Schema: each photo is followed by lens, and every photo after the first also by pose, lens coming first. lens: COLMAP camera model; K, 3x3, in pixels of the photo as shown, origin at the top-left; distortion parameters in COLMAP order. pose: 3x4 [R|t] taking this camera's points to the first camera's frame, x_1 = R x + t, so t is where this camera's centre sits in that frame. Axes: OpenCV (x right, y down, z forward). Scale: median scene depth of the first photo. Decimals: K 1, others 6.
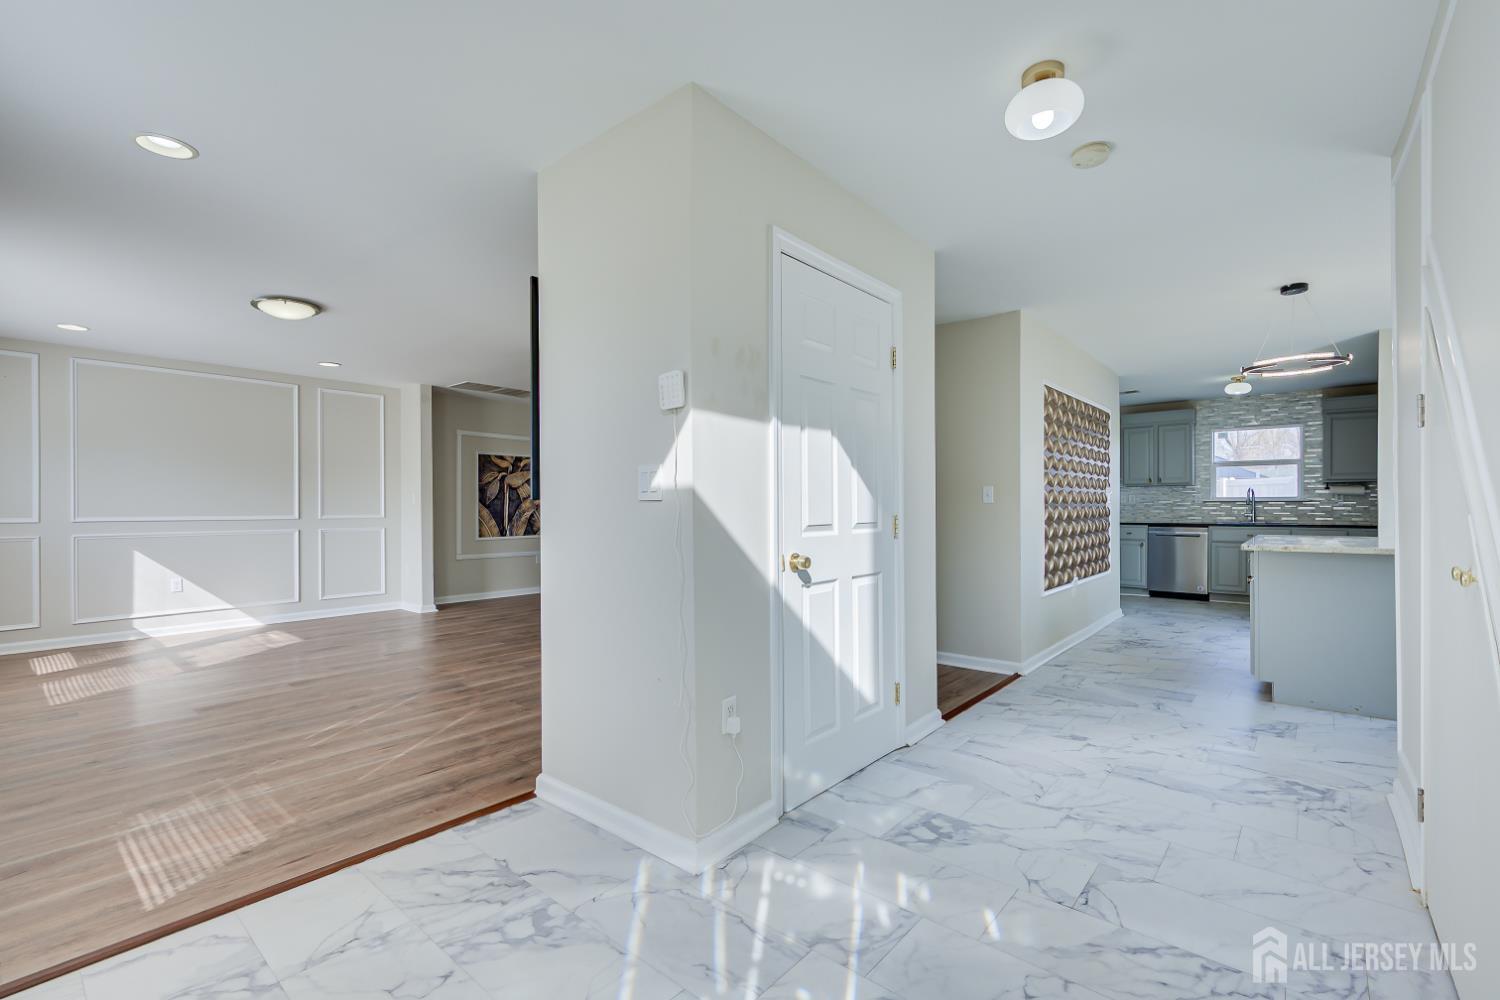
lens RADIAL K [[662.1, 0, 757.0], [0, 662.1, 508.3], [0, 0, 1]] dist [-0.000529, 0.000878]
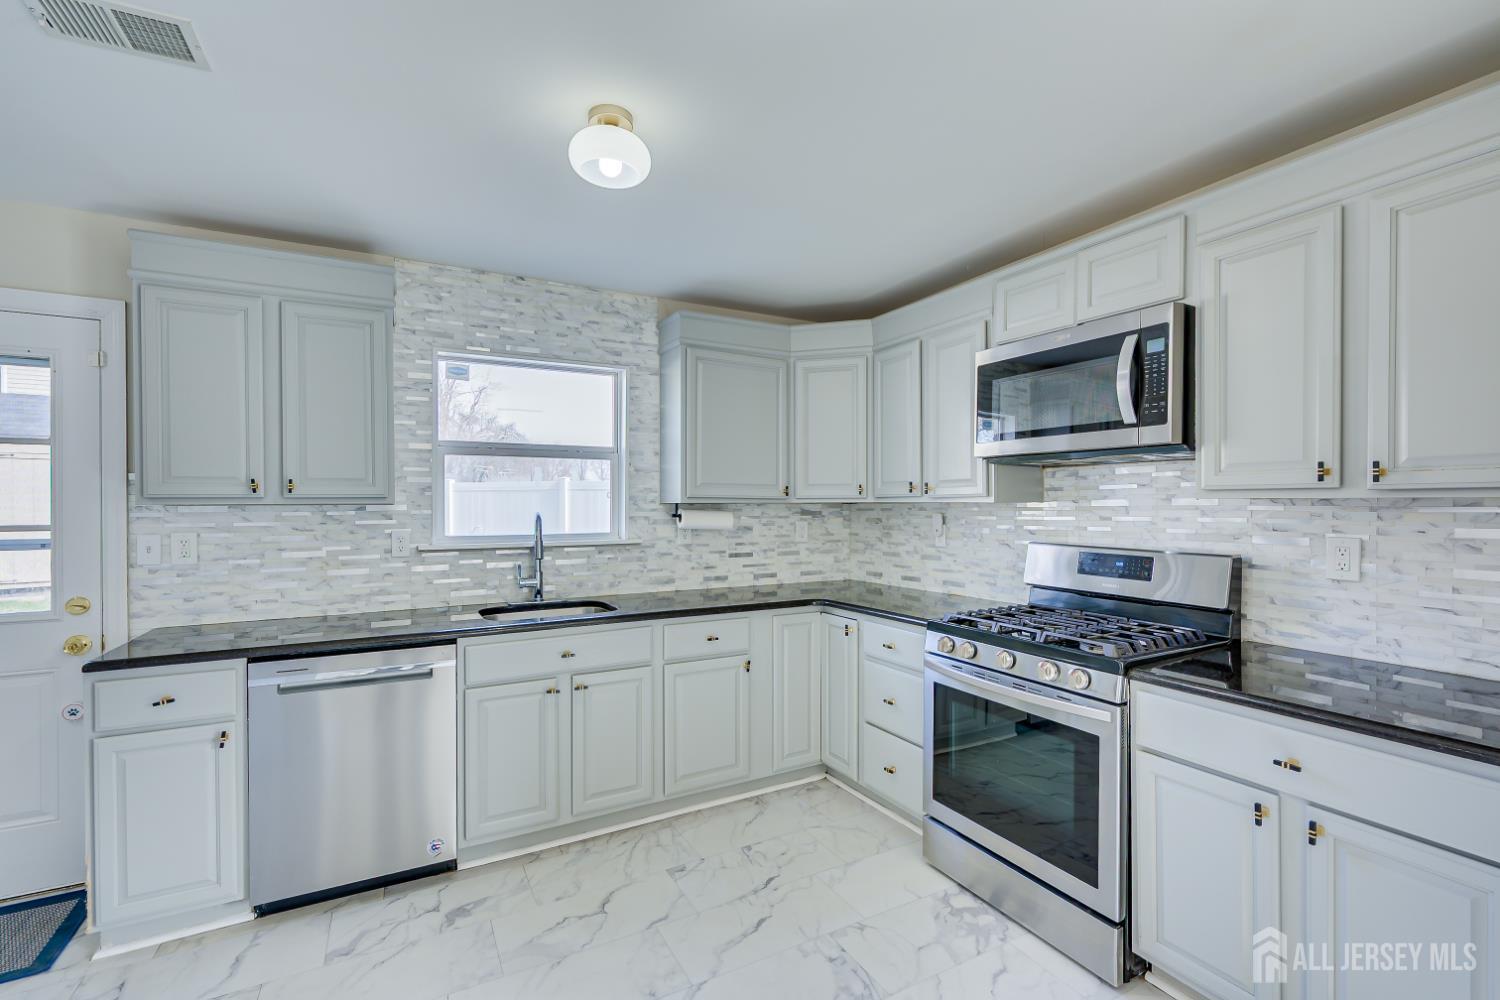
lens RADIAL K [[662.1, 0, 753.9], [0, 662.1, 508.6], [0, 0, 1]] dist [-0.000529, 0.000878]
pose [[0.357612, -0.005641, 0.933853, 0.455615], [0.004873, 0.999979, 0.004174, -0.036489], [-0.933858, 0.003058, 0.357632, 0.784415]]
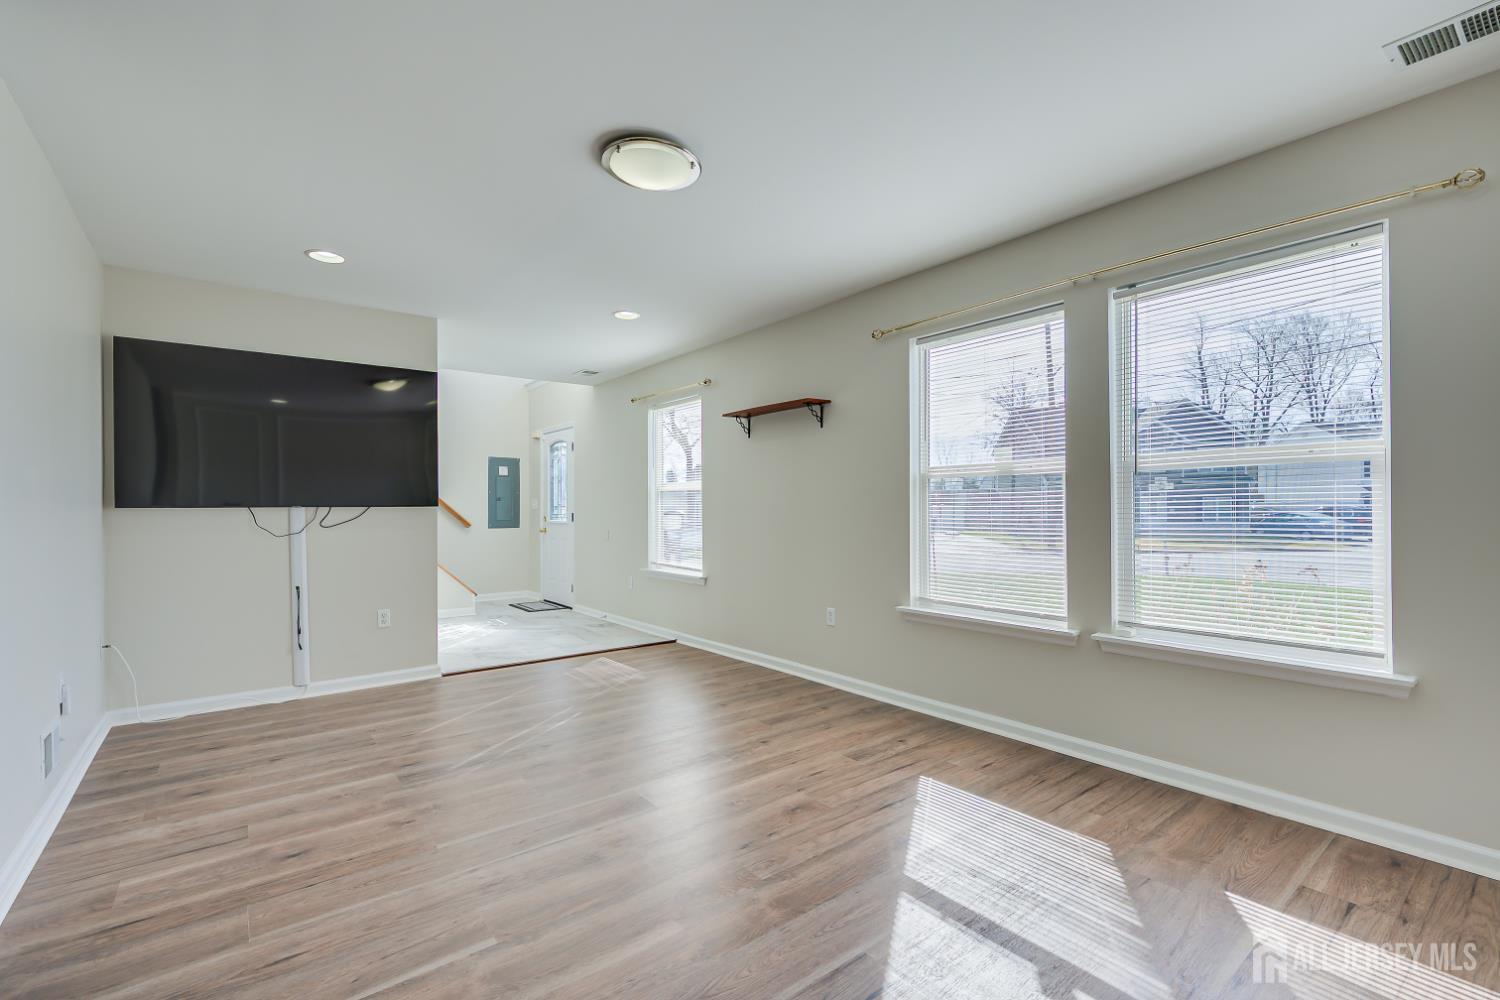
lens RADIAL K [[662.1, 0, 778.7], [0, 662.1, 511.9], [0, 0, 1]] dist [-0.000529, 0.000878]
pose [[-0.985580, 0.006755, 0.169076, -0.544789], [0.008190, 0.999936, 0.007794, -0.002769], [-0.169013, 0.009067, -0.985572, 0.925330]]
